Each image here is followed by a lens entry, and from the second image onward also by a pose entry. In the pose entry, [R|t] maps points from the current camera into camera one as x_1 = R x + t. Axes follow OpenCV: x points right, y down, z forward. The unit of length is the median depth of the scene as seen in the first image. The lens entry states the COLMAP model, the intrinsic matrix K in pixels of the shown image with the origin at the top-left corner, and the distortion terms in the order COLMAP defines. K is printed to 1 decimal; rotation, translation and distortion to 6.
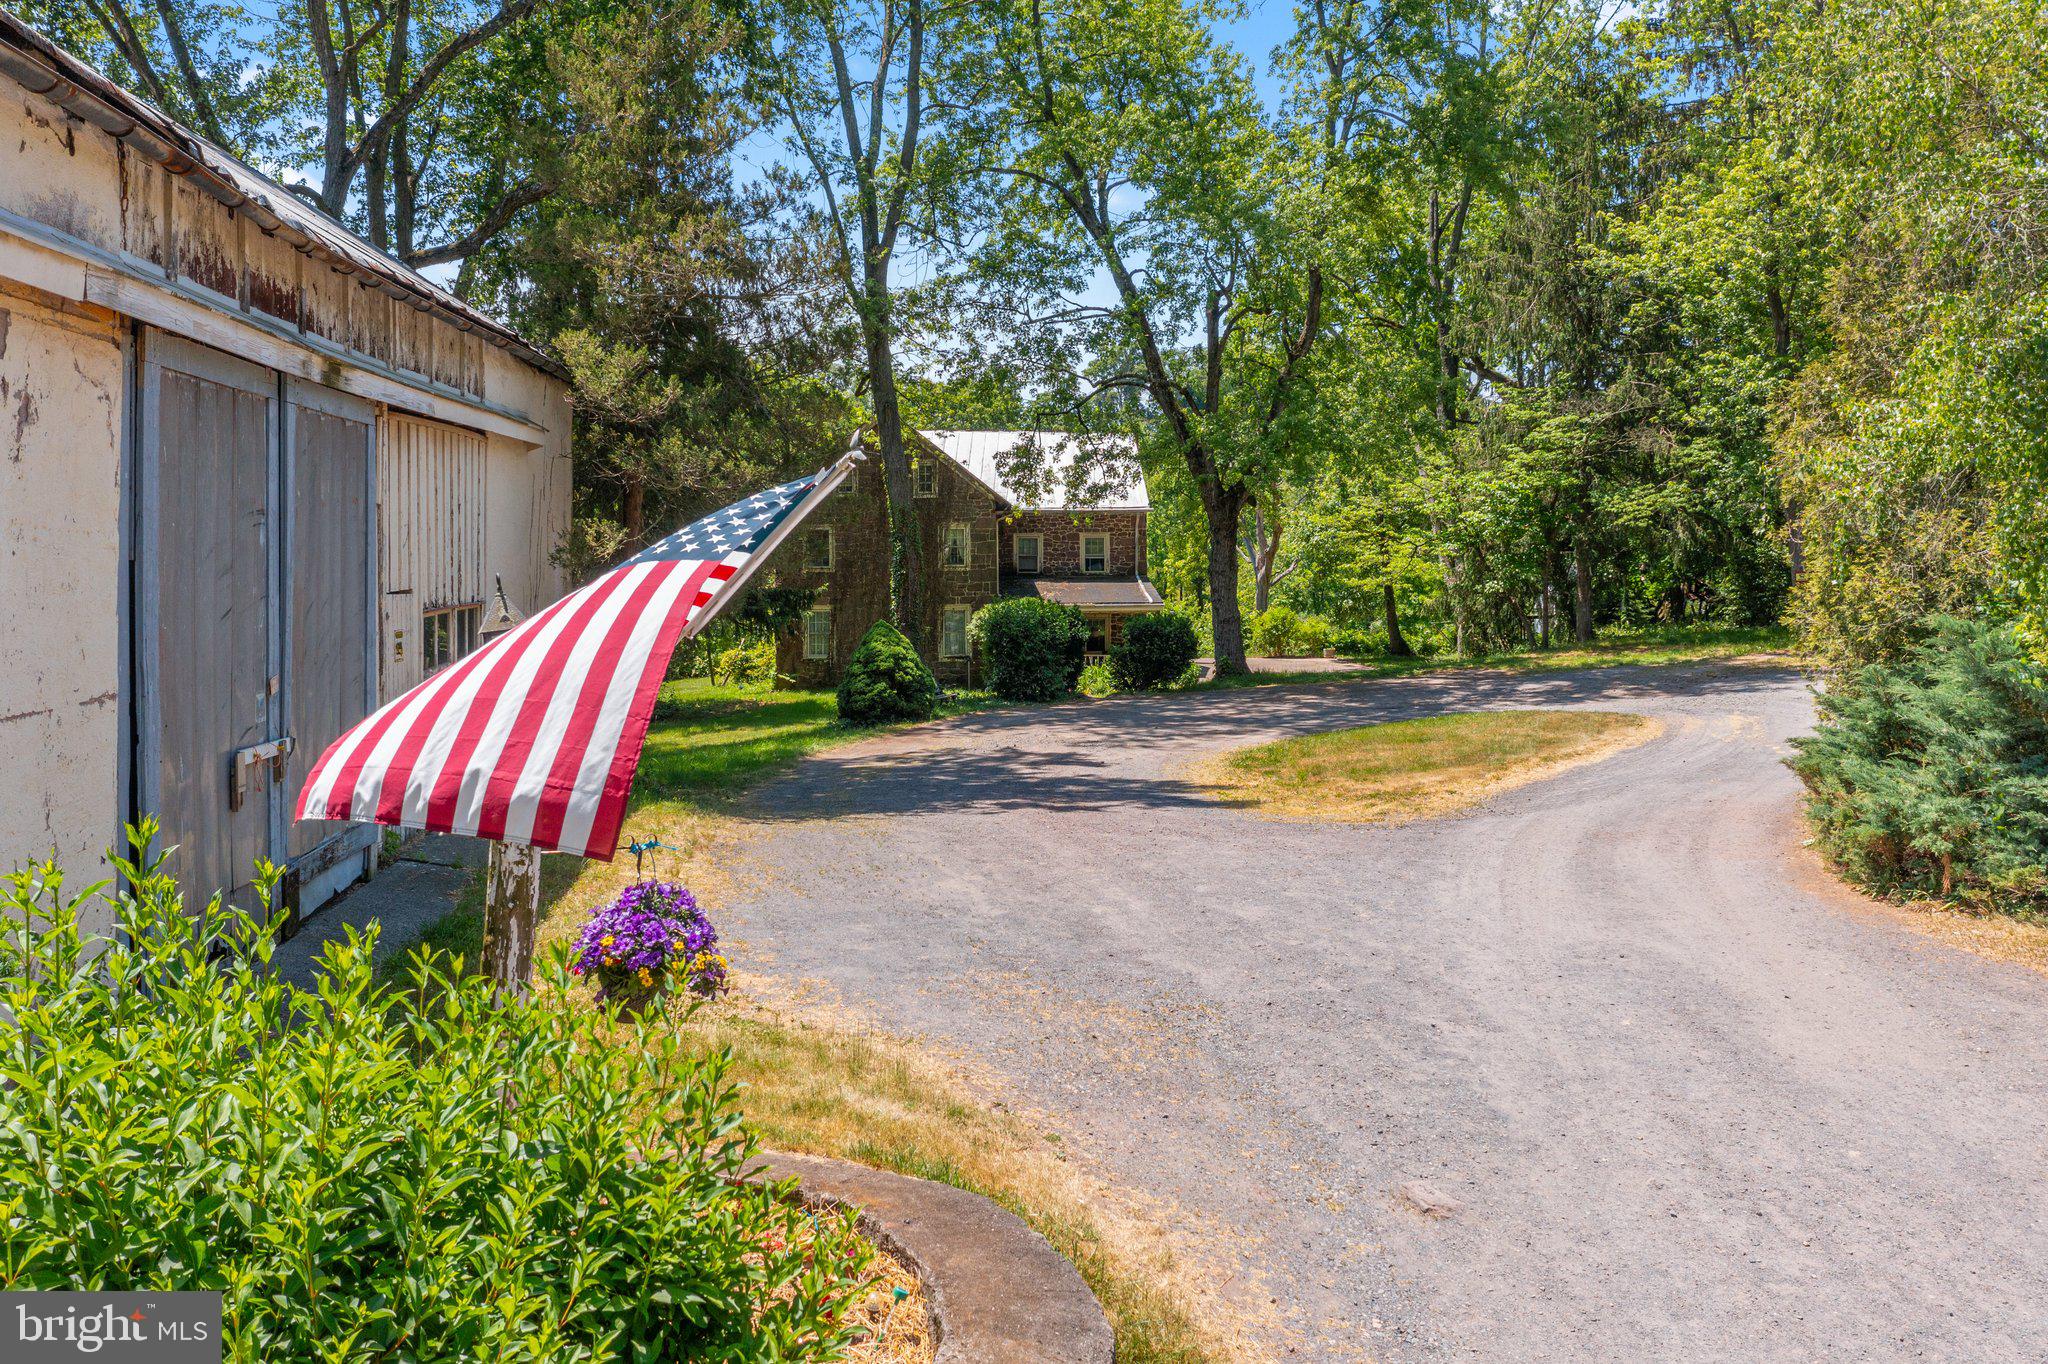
lens RADIAL K [[1641.8, 0, 984.2], [0, 1641.8, 519.6], [0, 0, 1]] dist [0.002854, -0.011723]
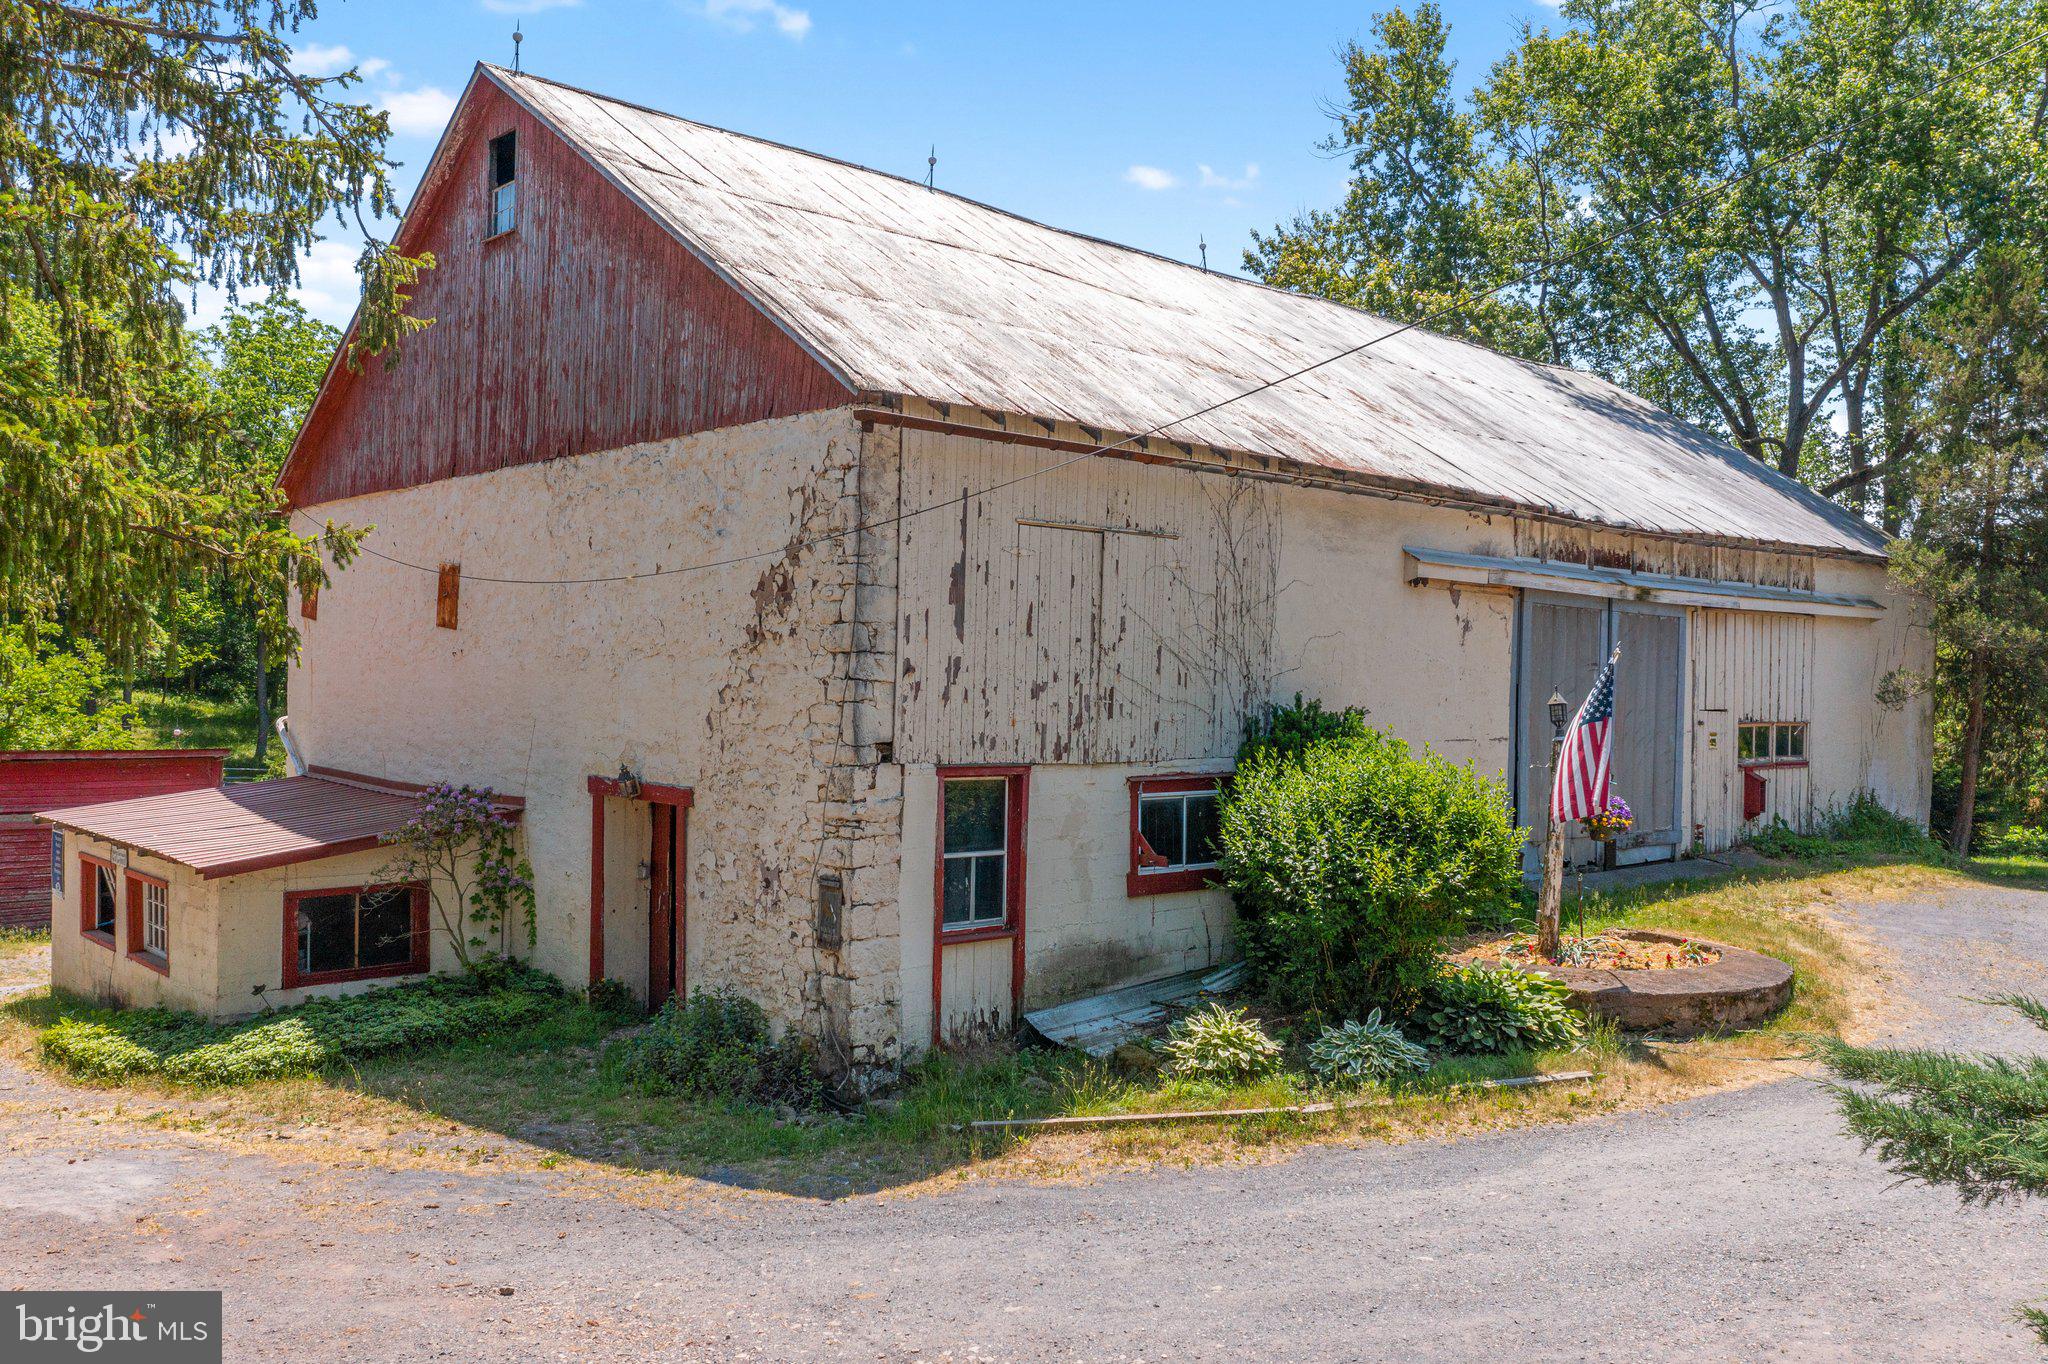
lens RADIAL K [[1641.8, 0, 1006.9], [0, 1641.8, 694.3], [0, 0, 1]] dist [0.002854, -0.011723]
pose [[0.584349, 0.022934, -0.811178, 0.295960], [-0.009503, 0.999725, 0.021419, -0.001654], [0.811447, -0.004807, 0.584407, -0.301851]]
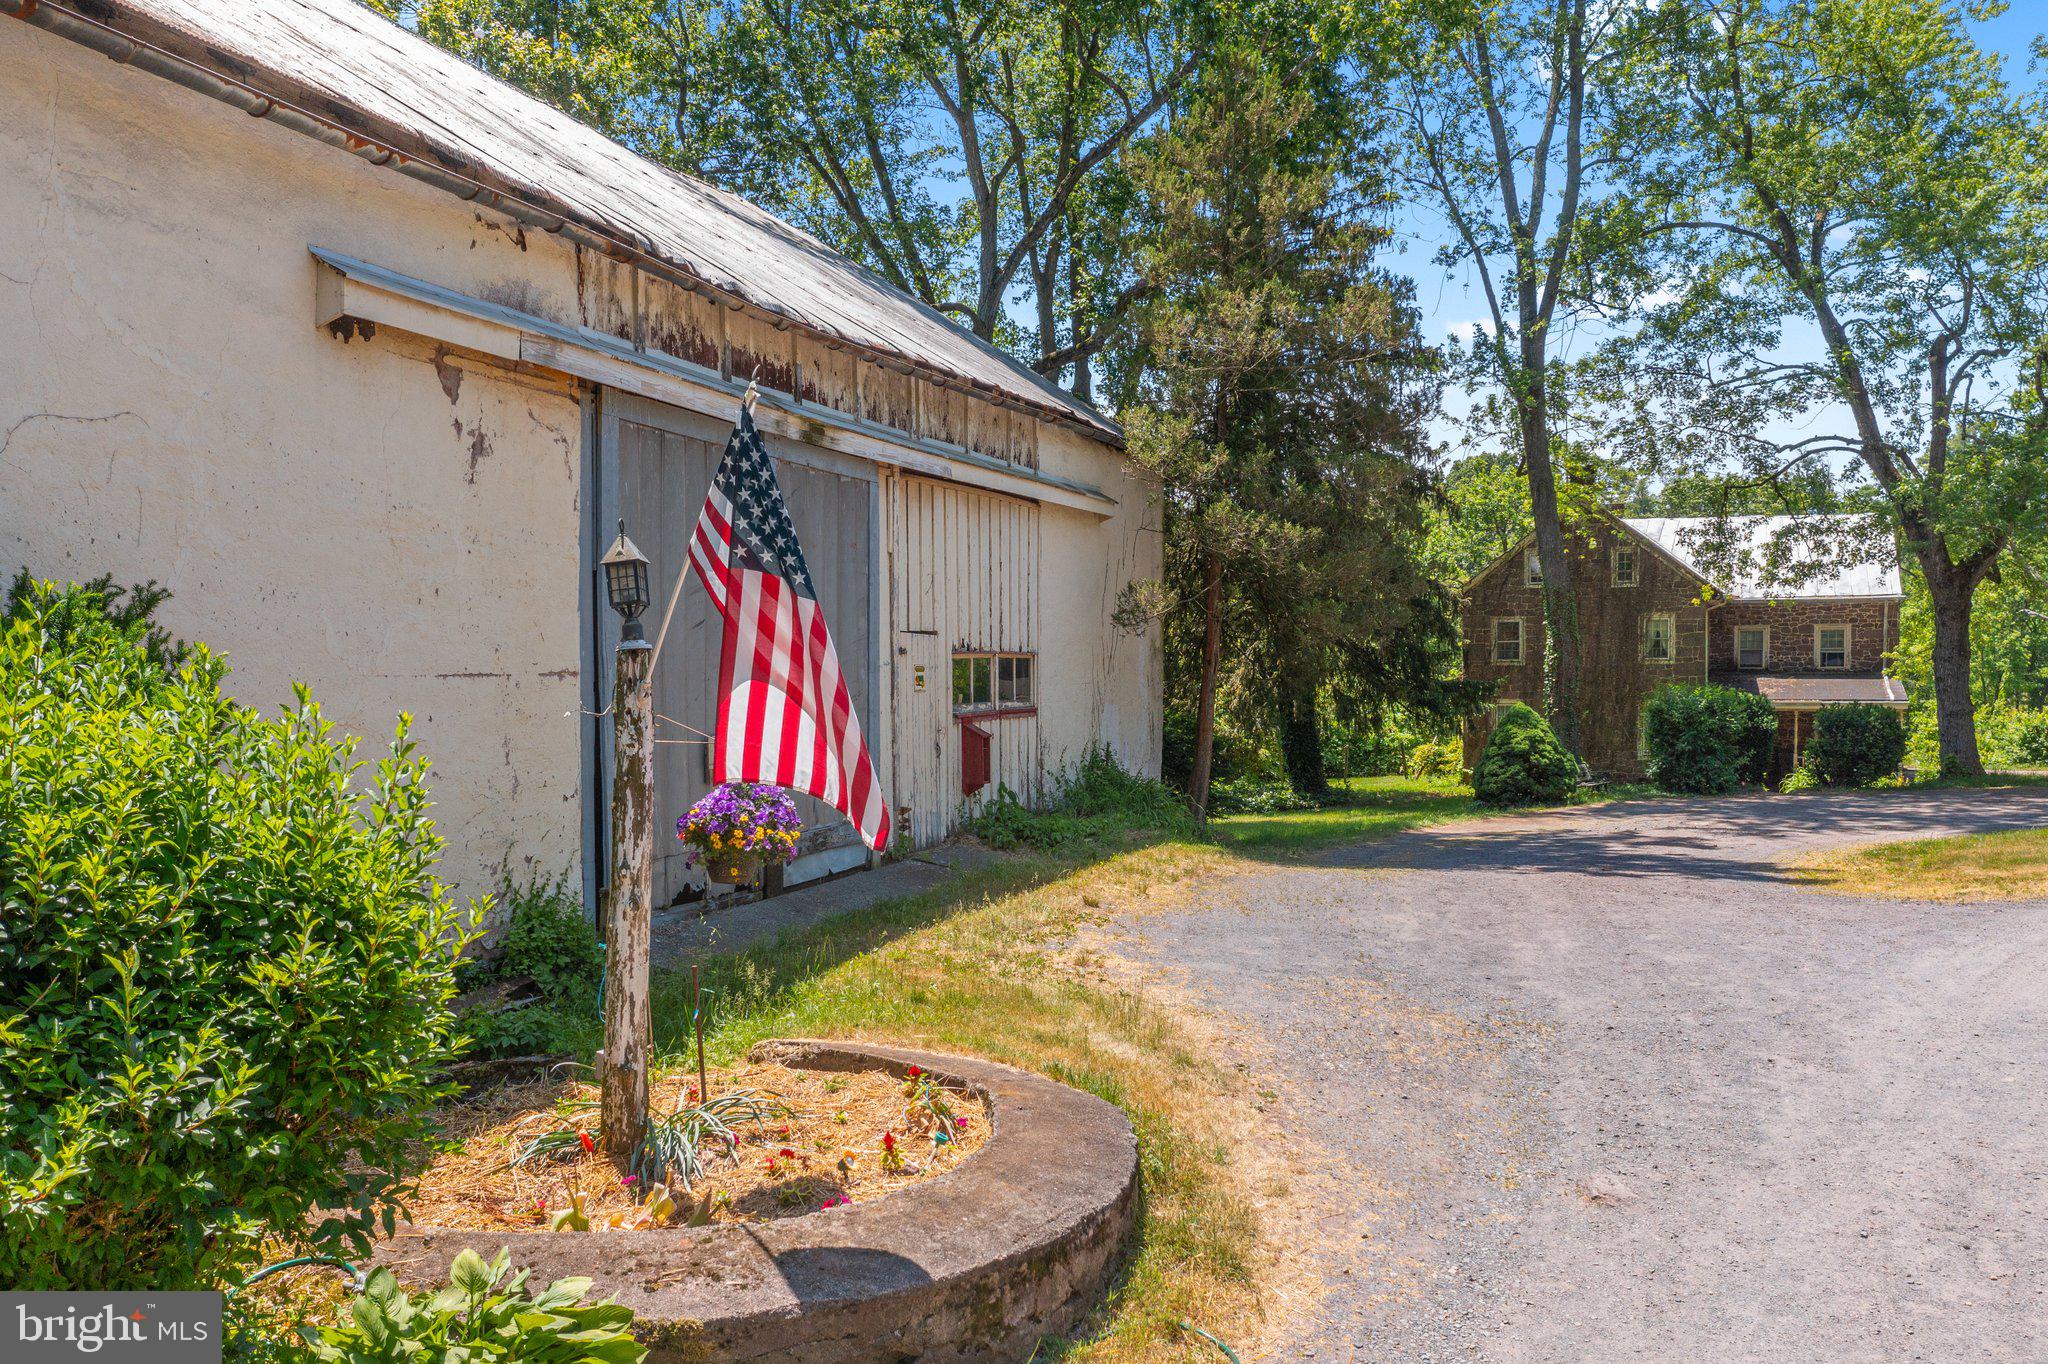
lens RADIAL K [[1641.8, 0, 1018.0], [0, 1641.8, 697.8], [0, 0, 1]] dist [0.002854, -0.011723]
pose [[0.897682, 0.010767, -0.440512, 0.100831], [0.005172, 0.999375, 0.034966, 0.023838], [0.440614, -0.033666, 0.897065, -0.001481]]
